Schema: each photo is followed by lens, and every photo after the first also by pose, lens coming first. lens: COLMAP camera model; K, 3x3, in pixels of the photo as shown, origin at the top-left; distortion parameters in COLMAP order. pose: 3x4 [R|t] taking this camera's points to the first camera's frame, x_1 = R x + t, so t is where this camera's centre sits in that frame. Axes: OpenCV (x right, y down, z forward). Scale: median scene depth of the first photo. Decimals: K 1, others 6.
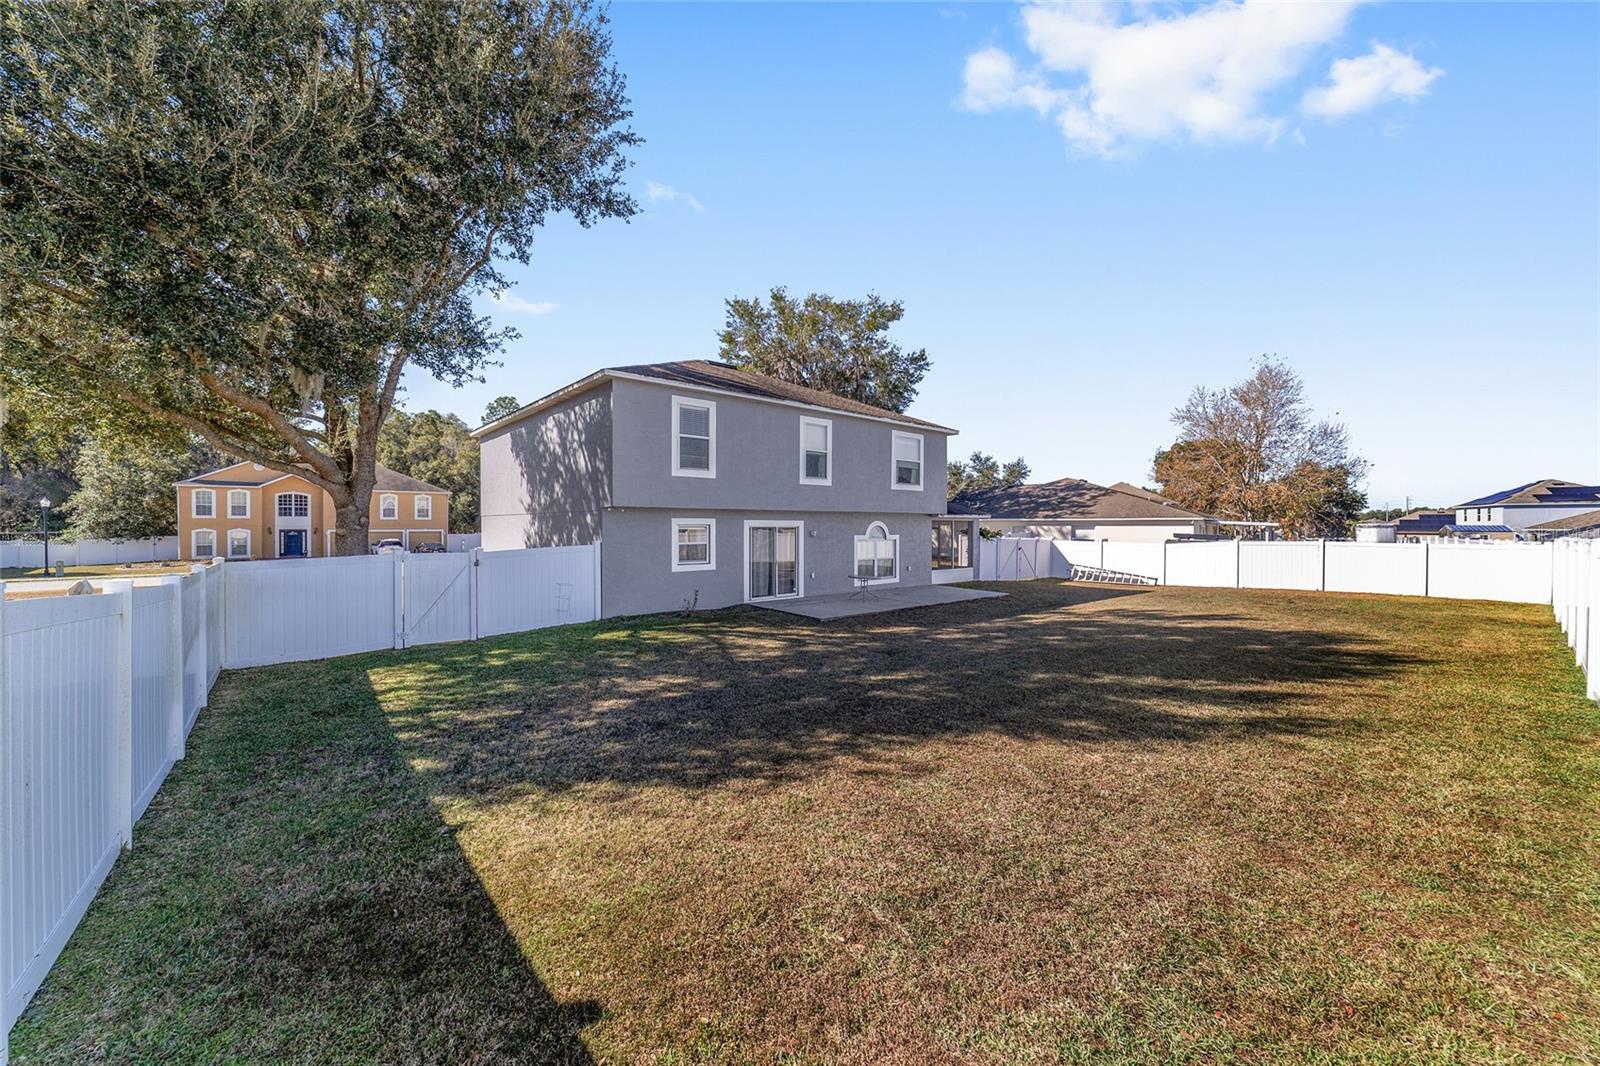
lens RADIAL K [[609.1, 0, 800.0], [0, 609.1, 533.0], [0, 0, 1]] dist [-0.018715, 0.009138]
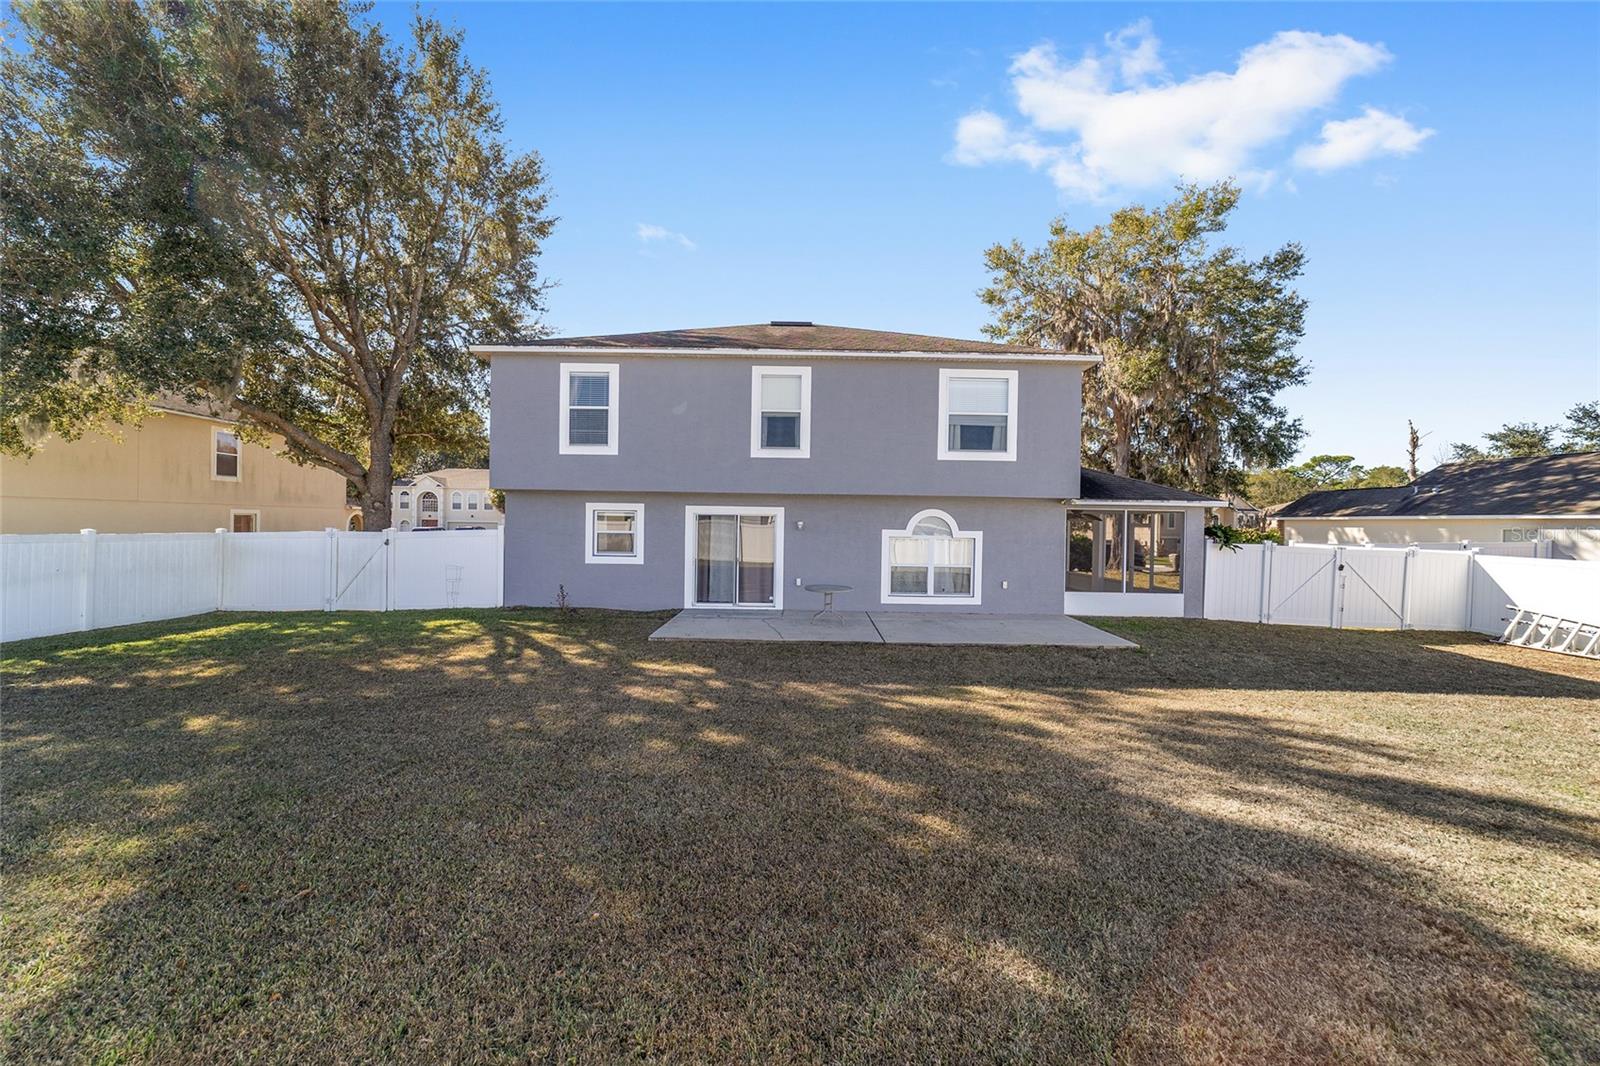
lens RADIAL K [[609.1, 0, 800.0], [0, 609.1, 533.0], [0, 0, 1]] dist [-0.018715, 0.009138]
pose [[0.753705, 0.020962, -0.656878, 0.446827], [-0.023642, 0.999709, 0.004776, 0.006055], [0.656787, 0.011930, 0.753981, 0.394837]]
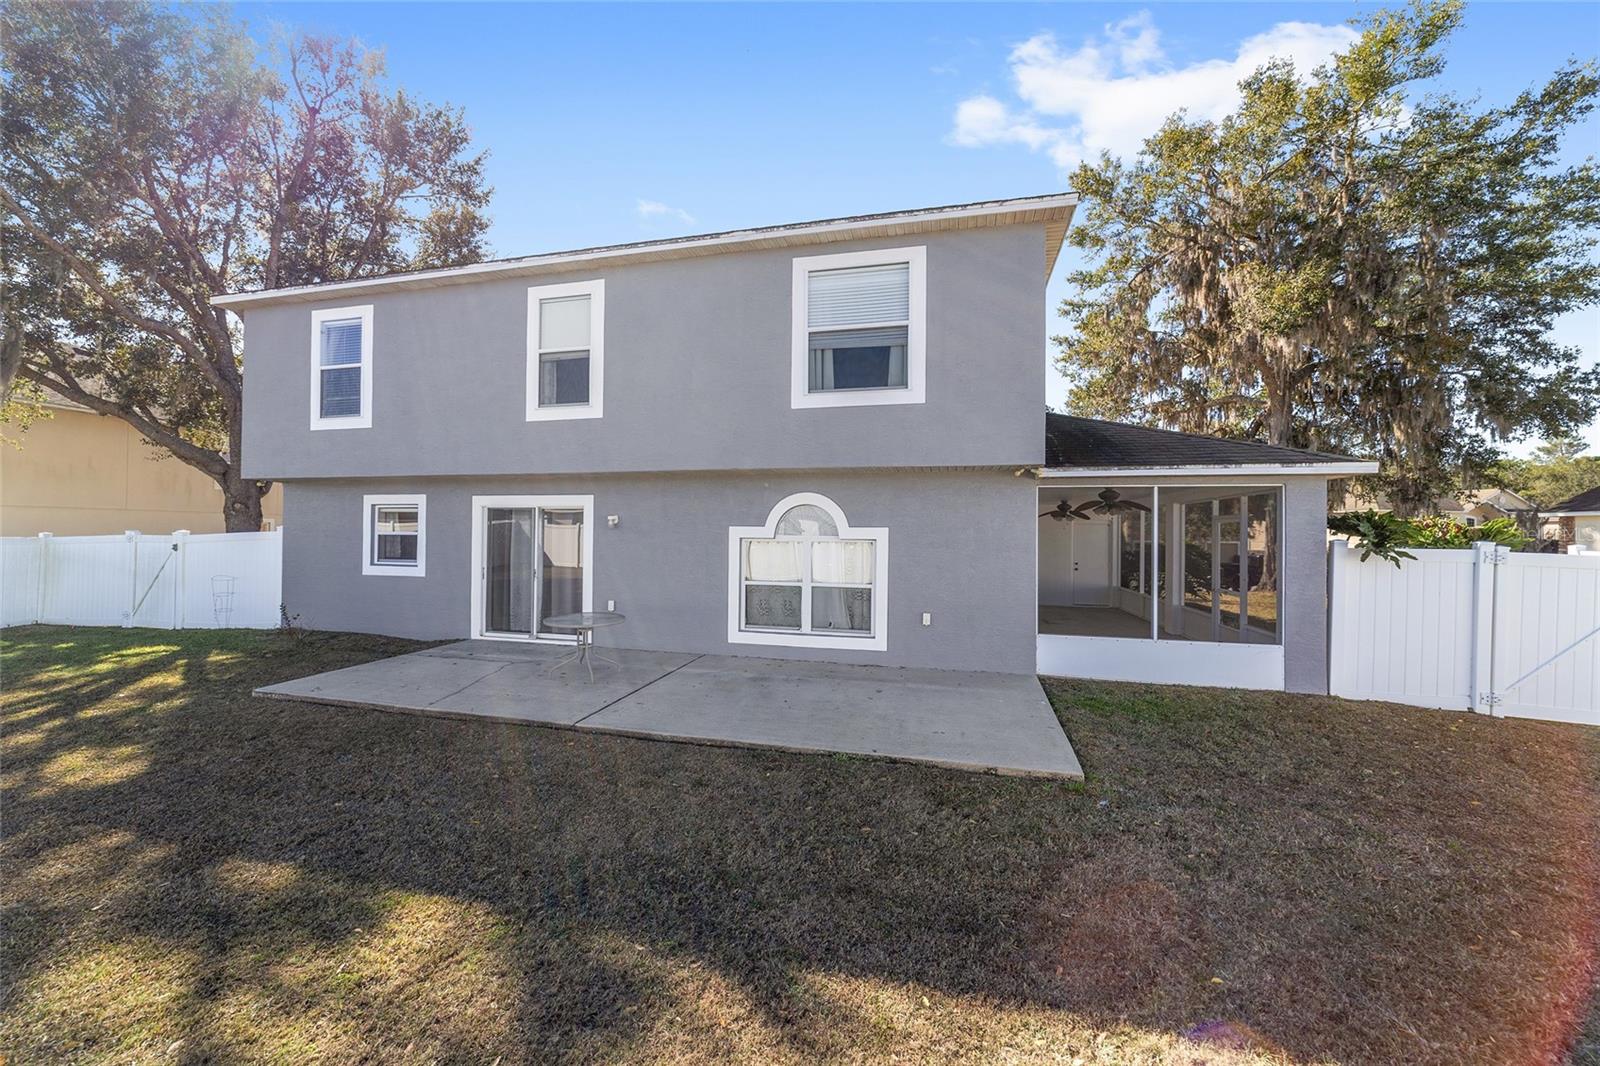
lens RADIAL K [[609.1, 0, 800.0], [0, 609.1, 533.0], [0, 0, 1]] dist [-0.018715, 0.009138]
pose [[0.570025, 0.002514, -0.821623, 0.454072], [-0.019786, 0.999747, -0.010668, 0.011321], [0.821389, 0.022337, 0.569931, 0.747011]]
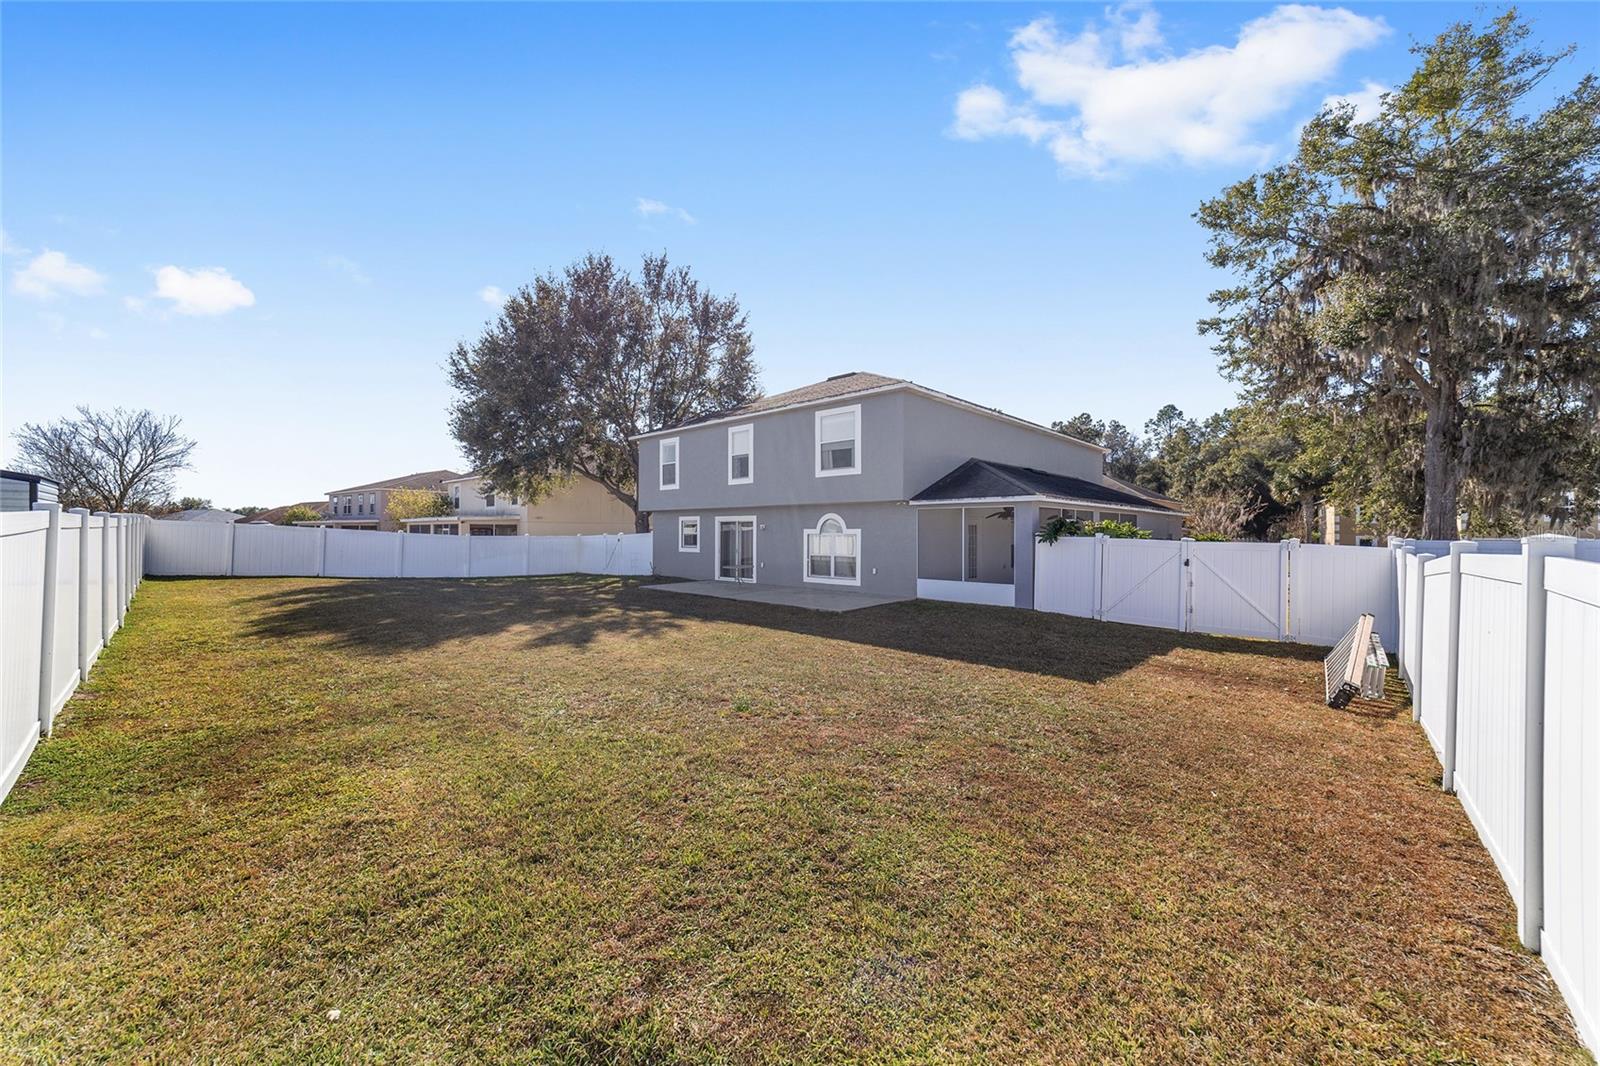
lens RADIAL K [[609.1, 0, 800.0], [0, 609.1, 533.0], [0, 0, 1]] dist [-0.018715, 0.009138]
pose [[0.094958, -0.000087, -0.995481, 0.996766], [-0.015079, 0.999885, -0.001526, 0.010907], [0.995367, 0.015156, 0.094946, 0.852436]]
